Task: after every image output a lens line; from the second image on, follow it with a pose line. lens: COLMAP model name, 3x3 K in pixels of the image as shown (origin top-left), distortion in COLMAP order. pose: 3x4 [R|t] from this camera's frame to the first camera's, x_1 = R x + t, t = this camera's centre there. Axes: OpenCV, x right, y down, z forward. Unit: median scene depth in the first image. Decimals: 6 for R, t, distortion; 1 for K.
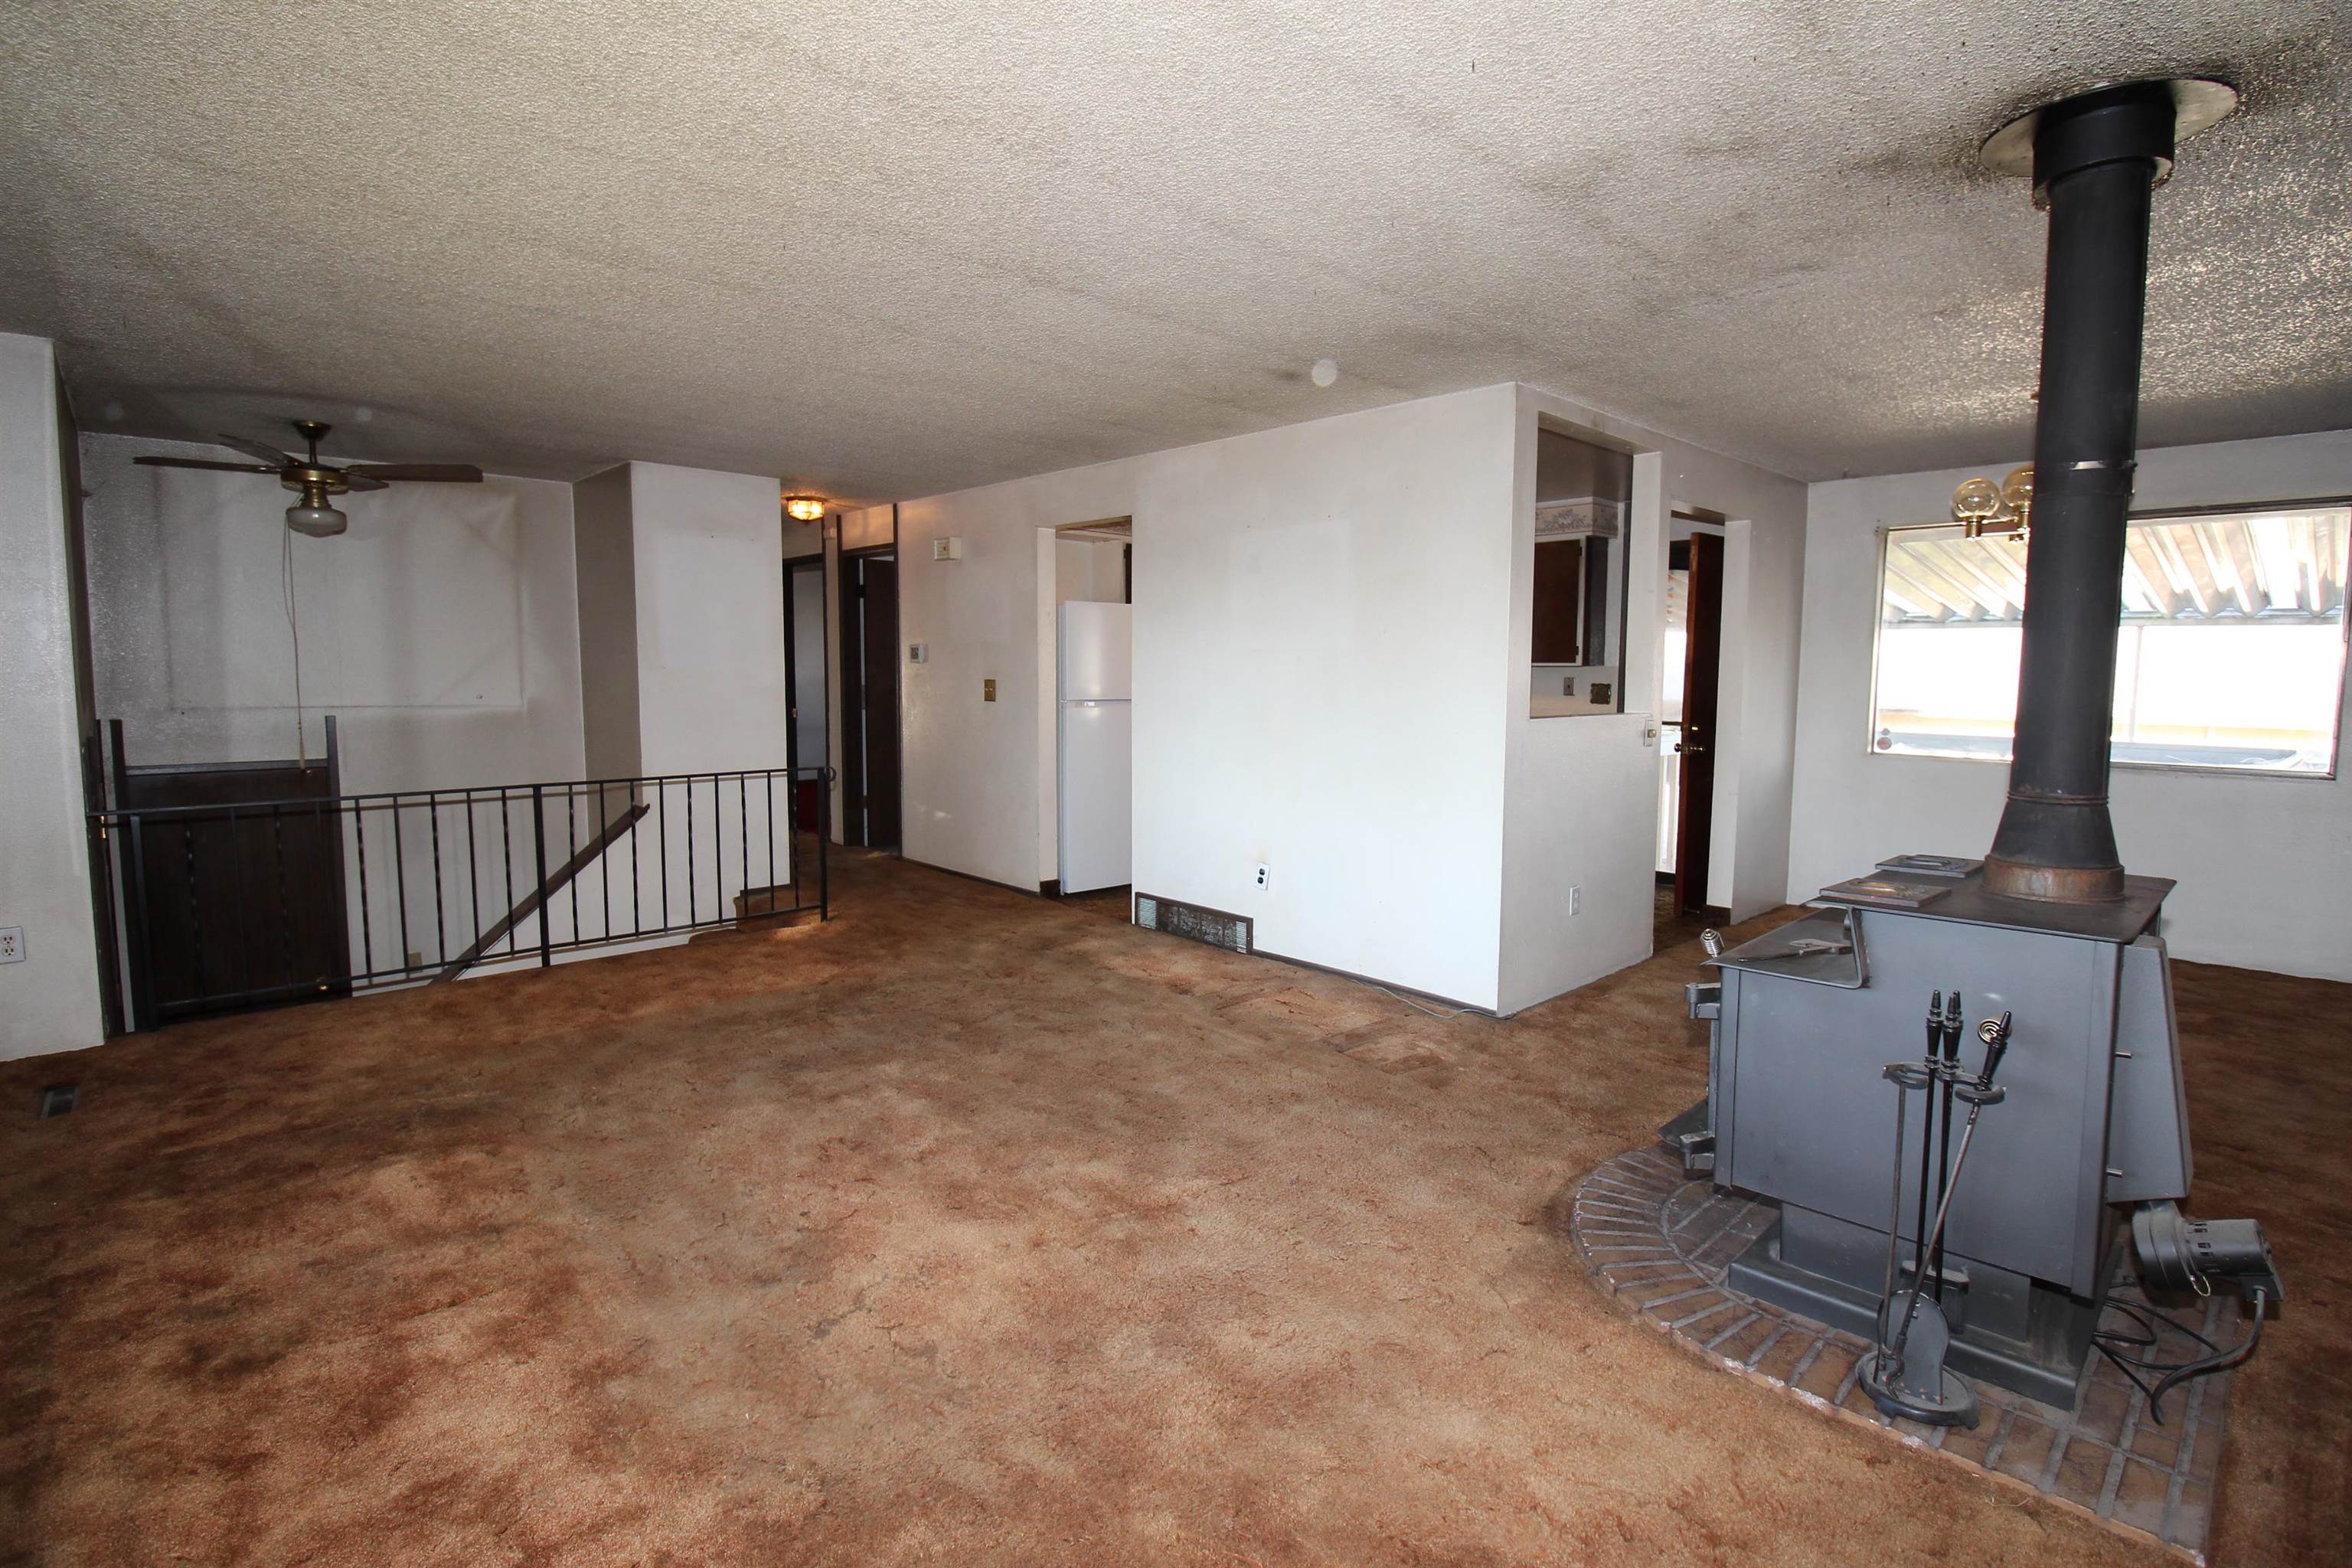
lens RADIAL K [[1102.4, 0, 1183.9], [0, 1102.4, 759.6], [0, 0, 1]] dist [-0.005057, -0.009115]
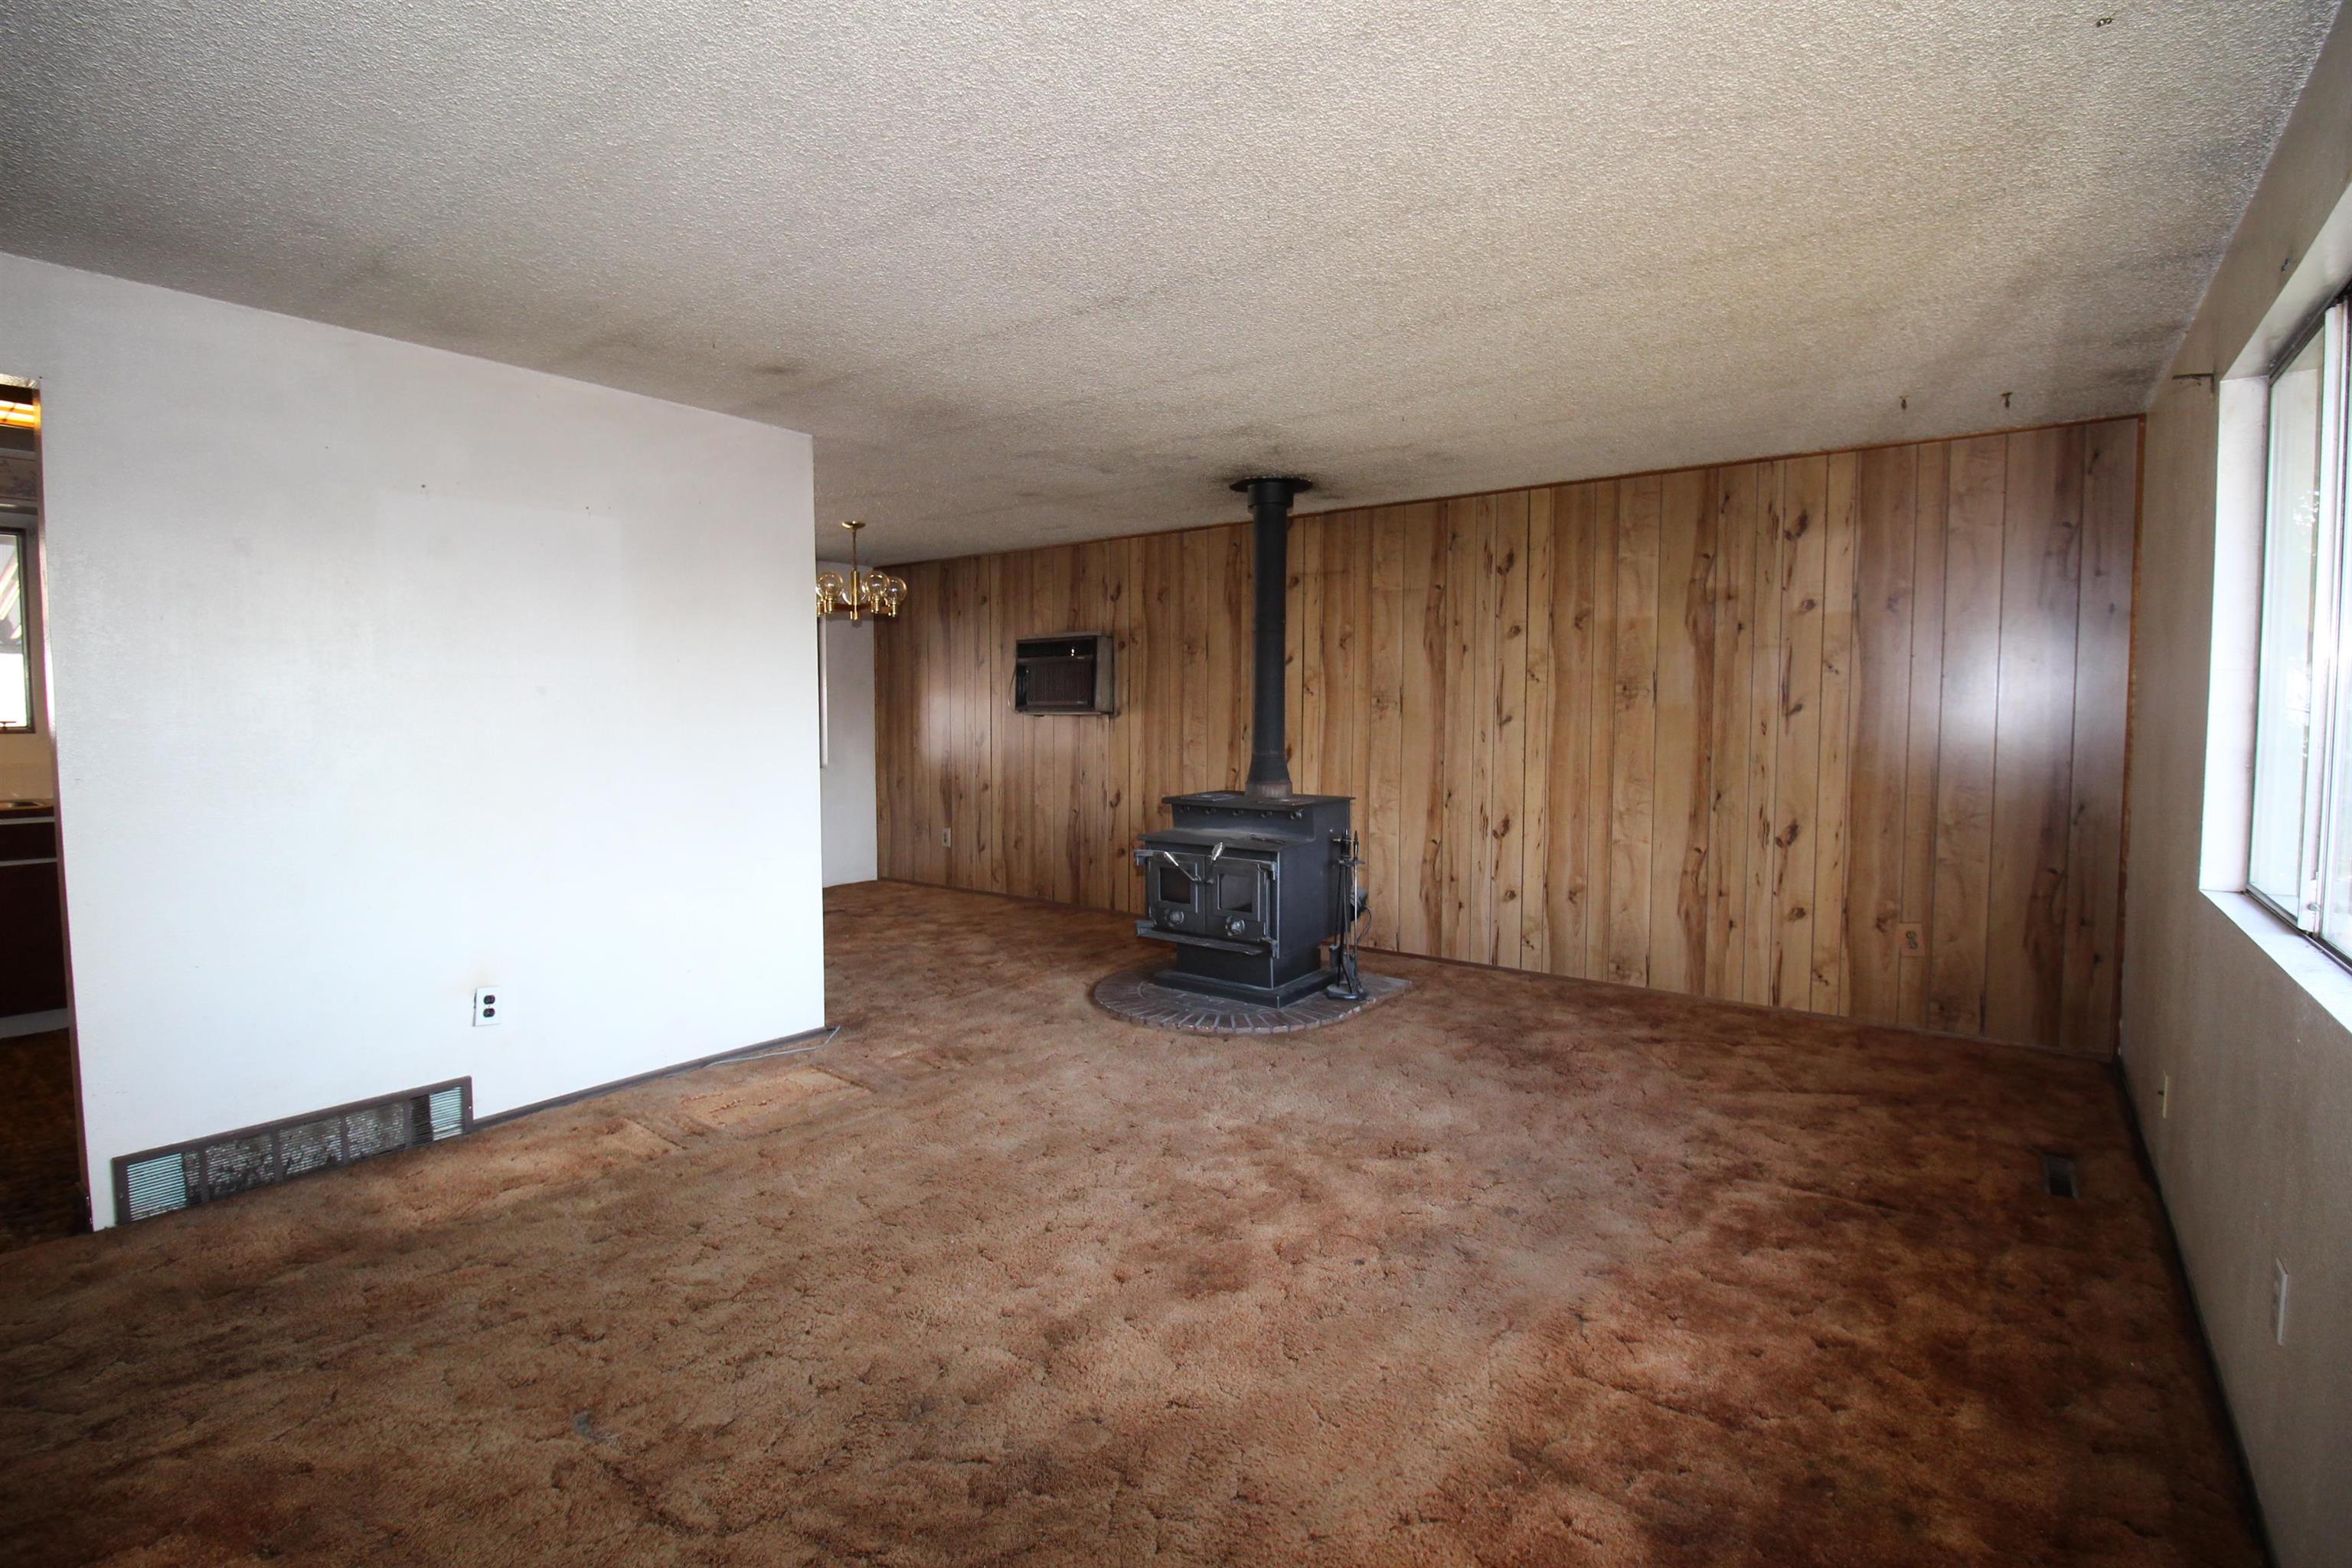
lens RADIAL K [[1102.5, 0, 1182.7], [0, 1102.5, 768.9], [0, 0, 1]] dist [-0.004103, -0.010062]
pose [[-0.168753, -0.060282, 0.983813, -0.862918], [0.080910, 0.993912, 0.074780, -0.073699], [-0.982332, 0.092220, -0.162848, 0.878221]]
